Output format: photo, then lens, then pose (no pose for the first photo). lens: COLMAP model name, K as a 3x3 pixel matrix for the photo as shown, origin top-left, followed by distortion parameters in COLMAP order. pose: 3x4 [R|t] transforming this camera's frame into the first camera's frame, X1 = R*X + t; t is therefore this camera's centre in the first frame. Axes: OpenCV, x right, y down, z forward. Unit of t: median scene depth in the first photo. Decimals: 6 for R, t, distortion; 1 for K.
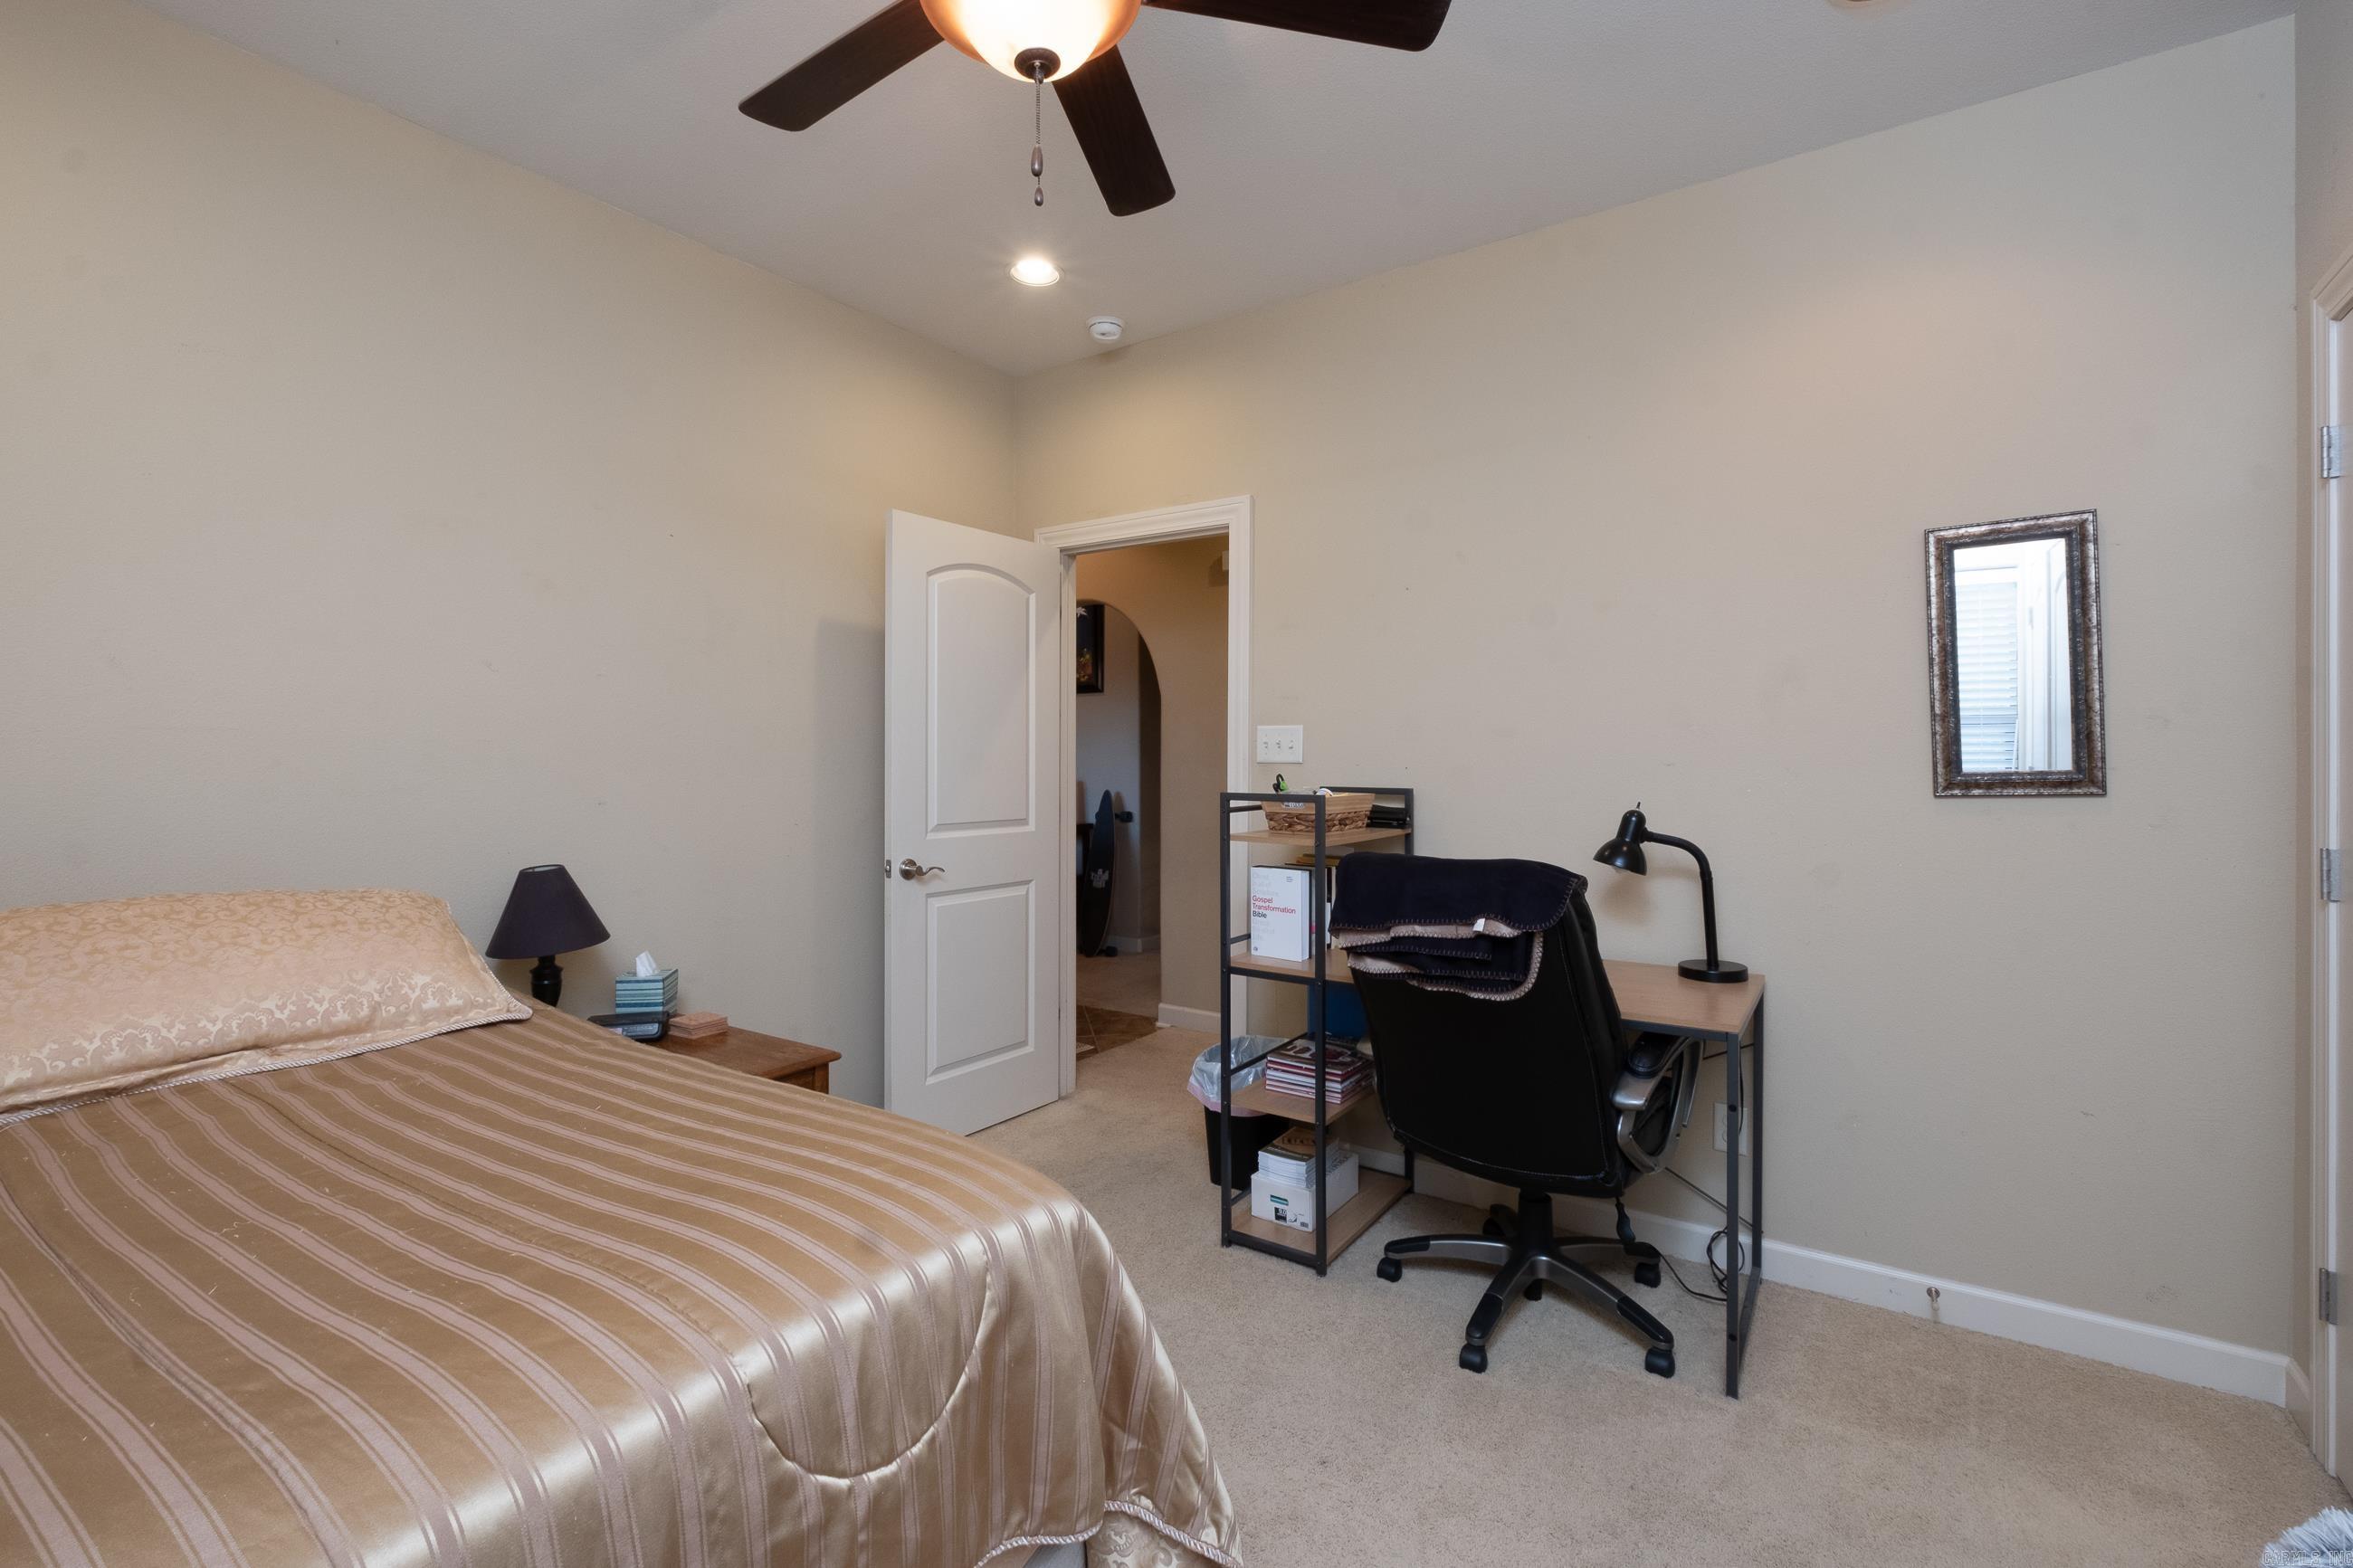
lens RADIAL K [[1031.2, 0, 1181.4], [0, 1031.2, 776.8], [0, 0, 1]] dist [0.000060, -0.000854]
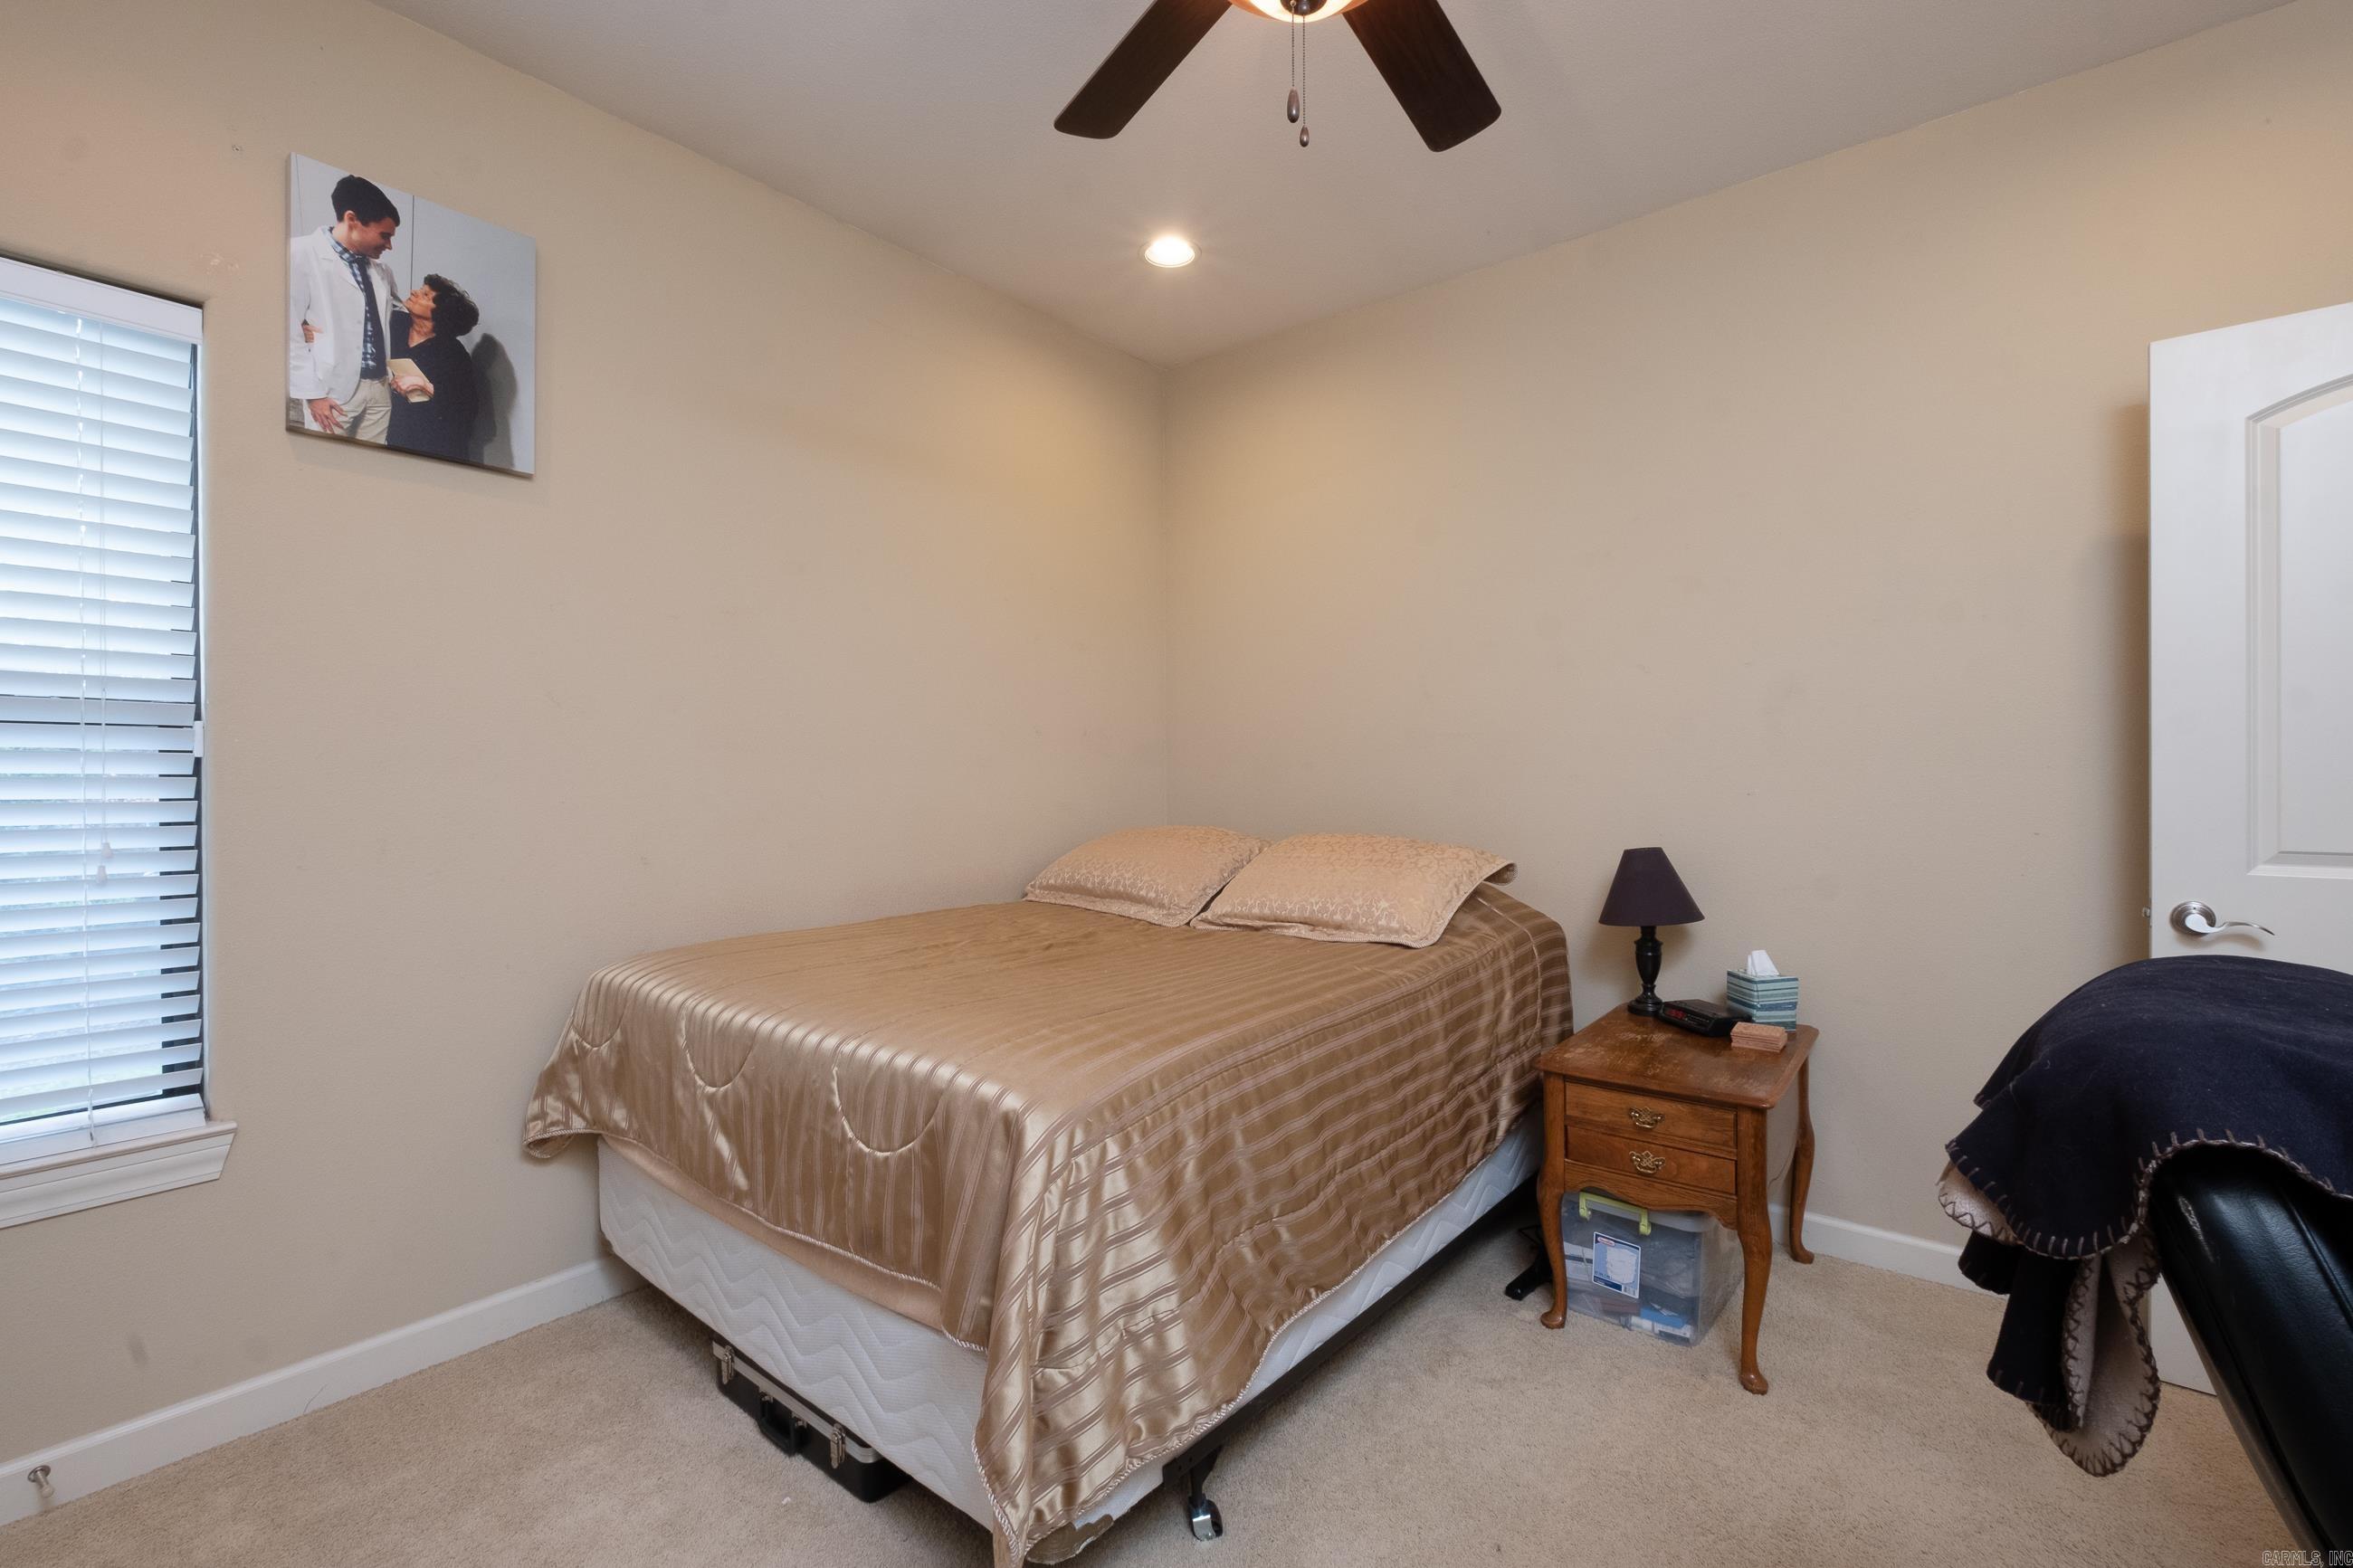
lens RADIAL K [[1014.9, 0, 1183.4], [0, 1014.9, 783.1], [0, 0, 1]] dist [-0.000364, -0.004074]
pose [[-0.095080, 0.008853, -0.995430, 0.770800], [-0.001230, 0.999959, 0.009011, 0.016632], [0.995469, 0.002081, -0.095065, 0.948583]]
